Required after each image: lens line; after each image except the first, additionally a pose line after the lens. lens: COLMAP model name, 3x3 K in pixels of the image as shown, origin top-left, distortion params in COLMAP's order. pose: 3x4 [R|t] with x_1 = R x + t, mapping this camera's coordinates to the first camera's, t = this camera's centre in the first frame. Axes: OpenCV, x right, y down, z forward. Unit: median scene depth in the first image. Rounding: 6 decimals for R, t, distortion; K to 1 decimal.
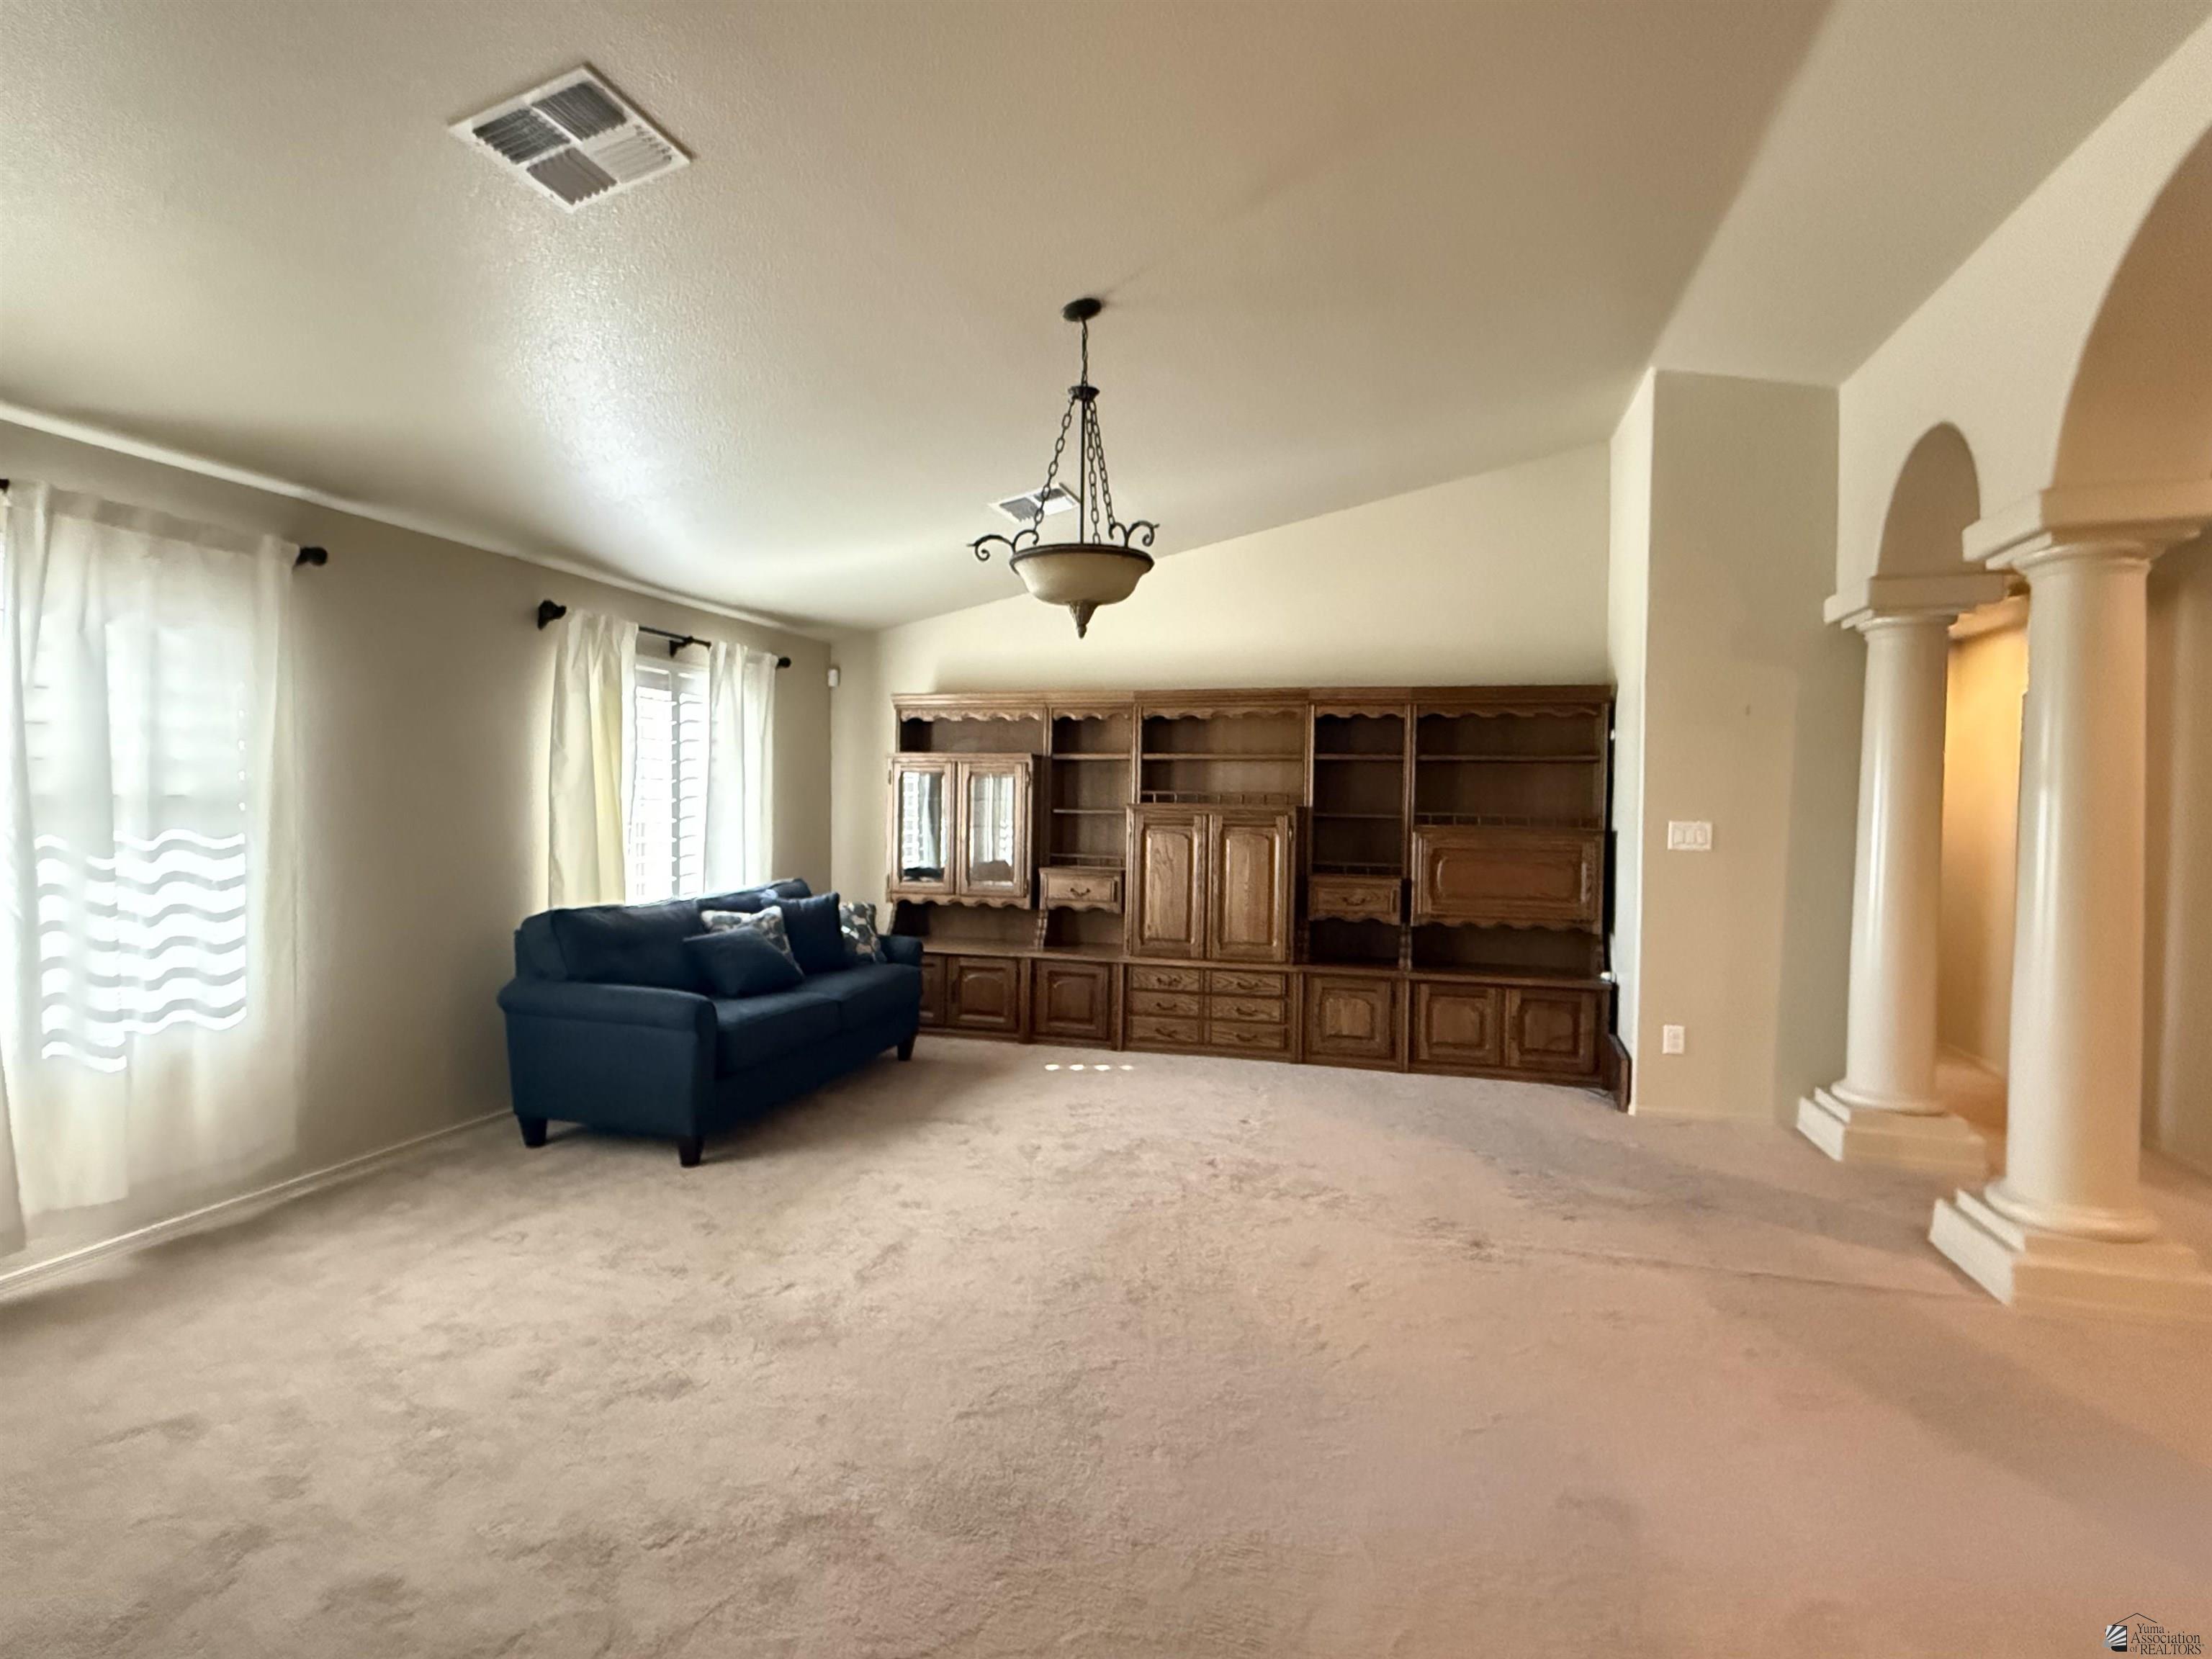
lens RADIAL K [[1110.6, 0, 1105.6], [0, 1110.6, 835.7], [0, 0, 1]] dist [-0.005710, 0.002579]
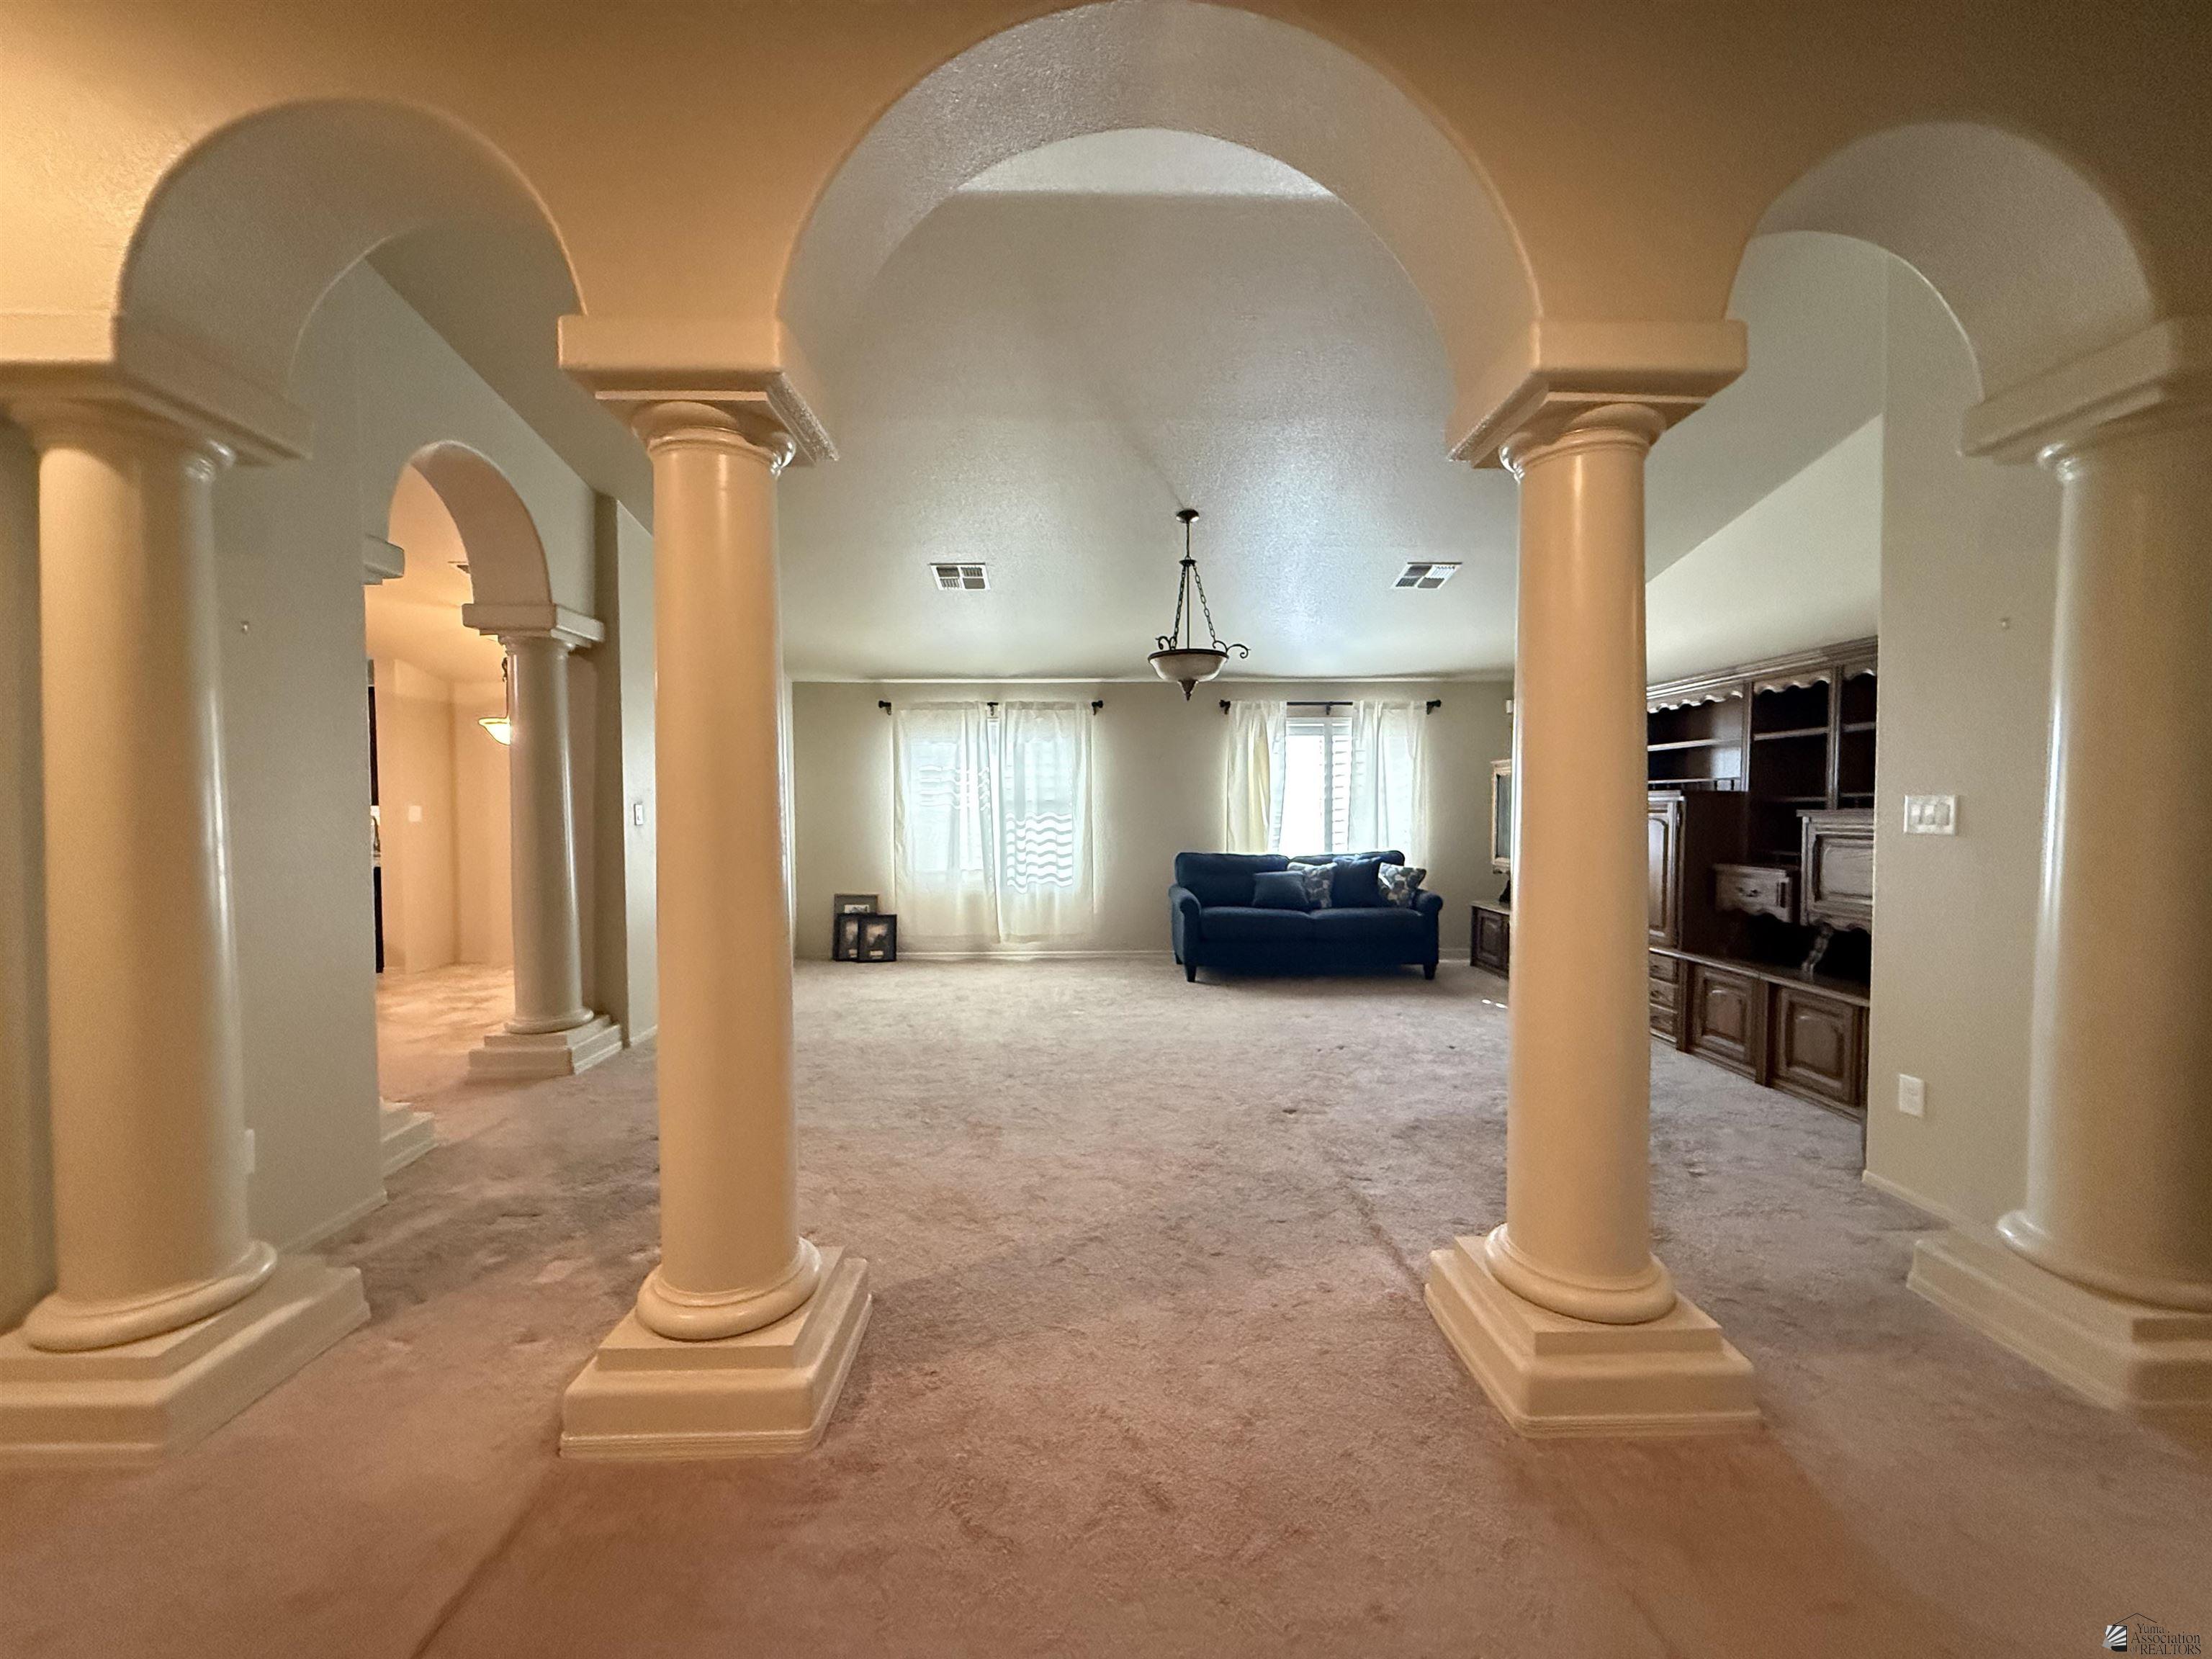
lens RADIAL K [[879.4, 0, 1101.9], [0, 879.4, 833.7], [0, 0, 1]] dist [0.003735, 0.000168]
pose [[0.298164, 0.013824, -0.954415, 0.820053], [-0.020011, 0.999766, 0.008229, 0.016827], [0.954305, 0.016645, 0.298371, 0.287621]]
